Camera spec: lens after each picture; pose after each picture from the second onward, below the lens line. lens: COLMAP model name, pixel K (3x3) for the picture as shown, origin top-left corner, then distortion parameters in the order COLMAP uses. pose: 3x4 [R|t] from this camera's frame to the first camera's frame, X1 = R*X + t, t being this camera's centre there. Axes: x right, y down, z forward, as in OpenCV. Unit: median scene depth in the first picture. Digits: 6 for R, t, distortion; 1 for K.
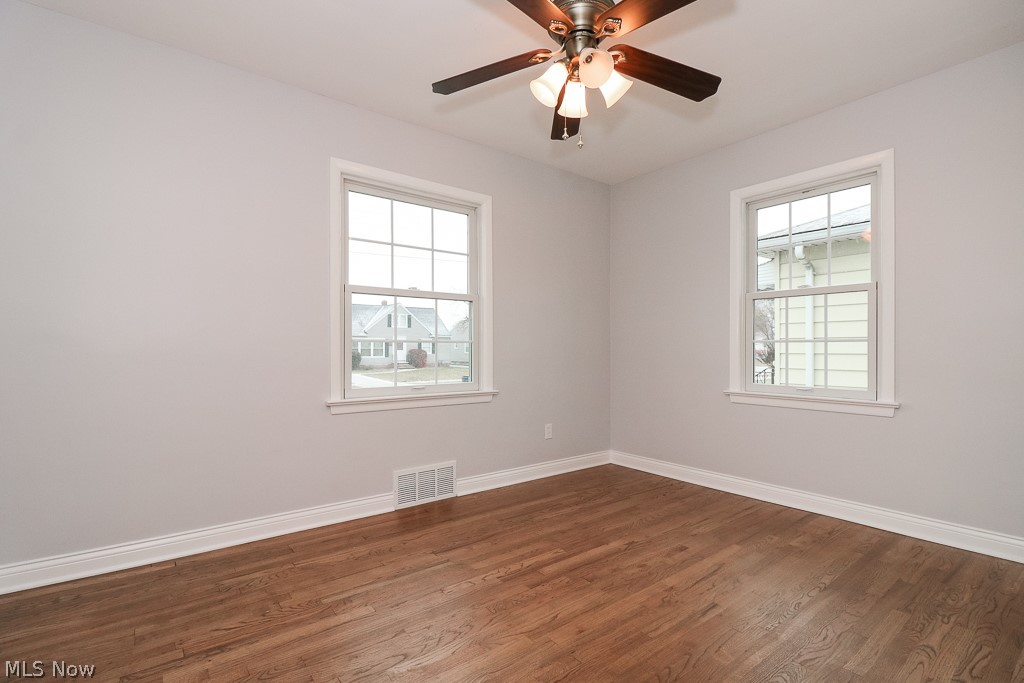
lens RADIAL K [[473.0, 0, 515.0], [0, 473.0, 346.1], [0, 0, 1]] dist [0.003107, -0.000384]
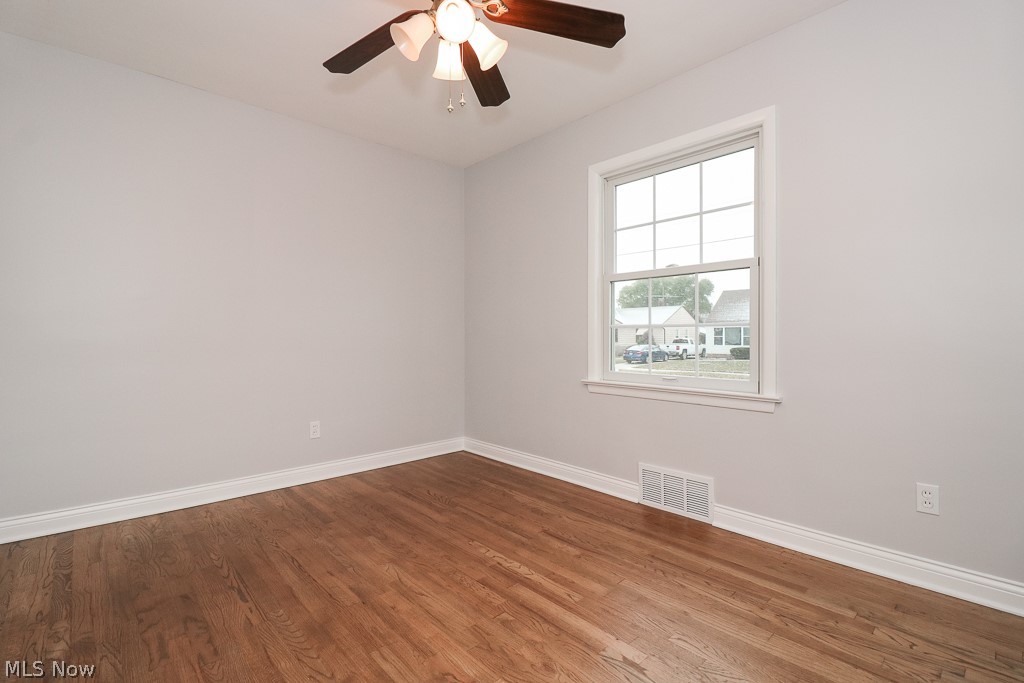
lens RADIAL K [[476.7, 0, 520.1], [0, 476.7, 332.1], [0, 0, 1]] dist [0.000642, -0.000921]
pose [[0.091412, -0.007567, -0.995784, 0.719820], [0.004398, 0.999964, -0.007195, 0.008293], [0.995803, -0.003722, 0.091442, 0.709293]]
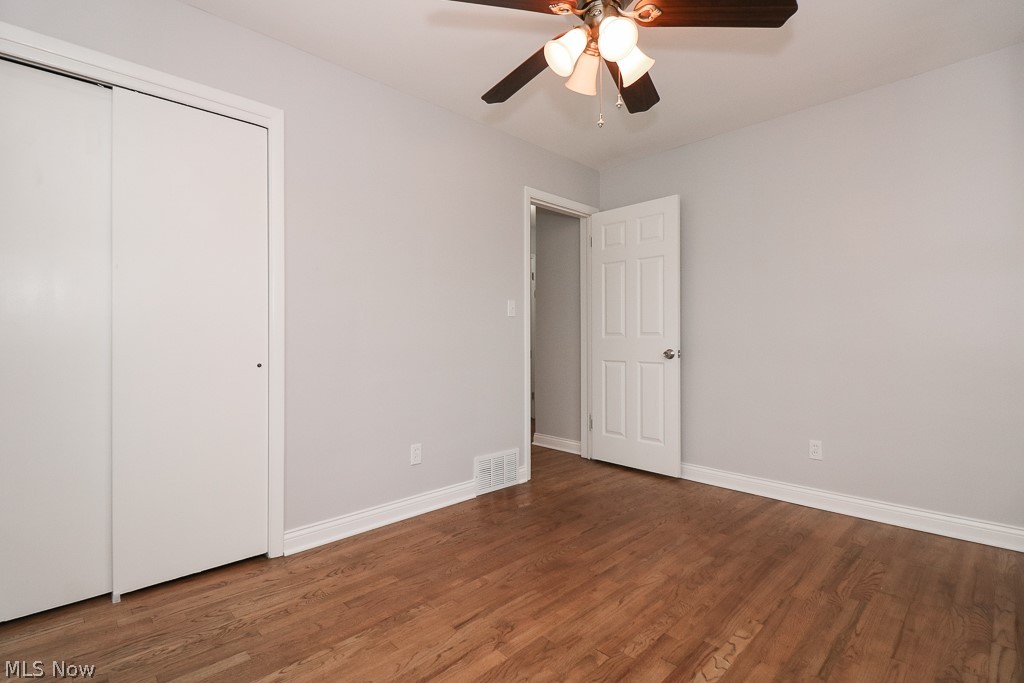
lens RADIAL K [[473.5, 0, 511.5], [0, 473.5, 337.8], [0, 0, 1]] dist [0.000930, -0.001320]
pose [[-0.994924, 0.000810, -0.100628, 0.273174], [0.001537, 0.999973, -0.007153, -0.002489], [0.100620, -0.007271, -0.994898, 1.281153]]
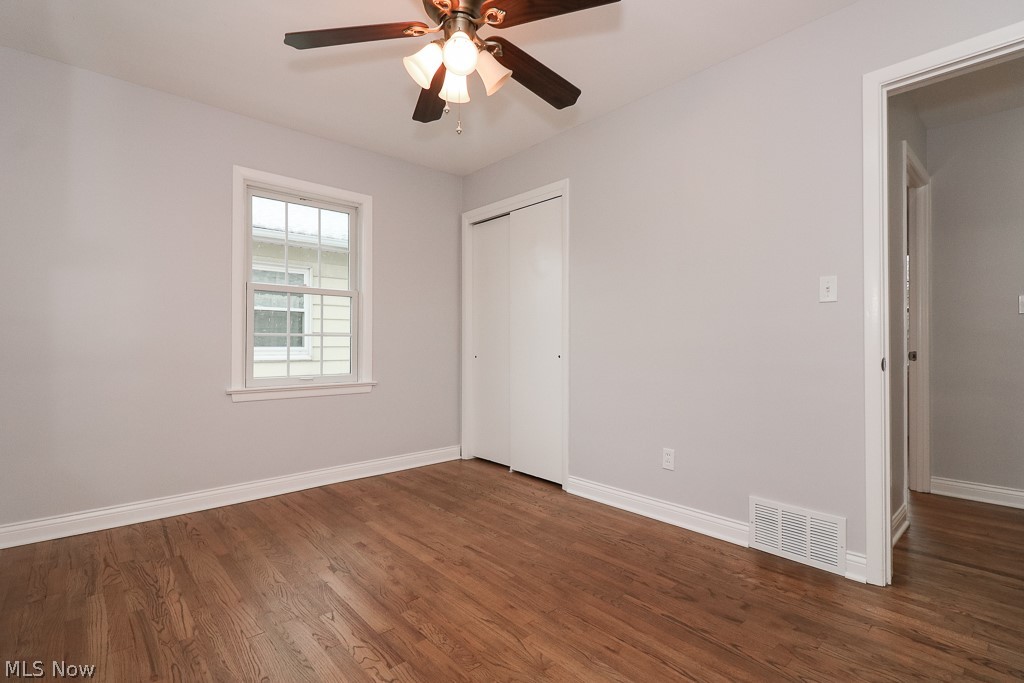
lens RADIAL K [[473.5, 0, 511.5], [0, 473.5, 337.8], [0, 0, 1]] dist [0.000930, -0.001320]
pose [[-0.065411, 0.011065, 0.997797, -0.559746], [-0.007189, 0.999907, -0.011559, 0.005469], [-0.997833, -0.007929, -0.065325, 0.646141]]
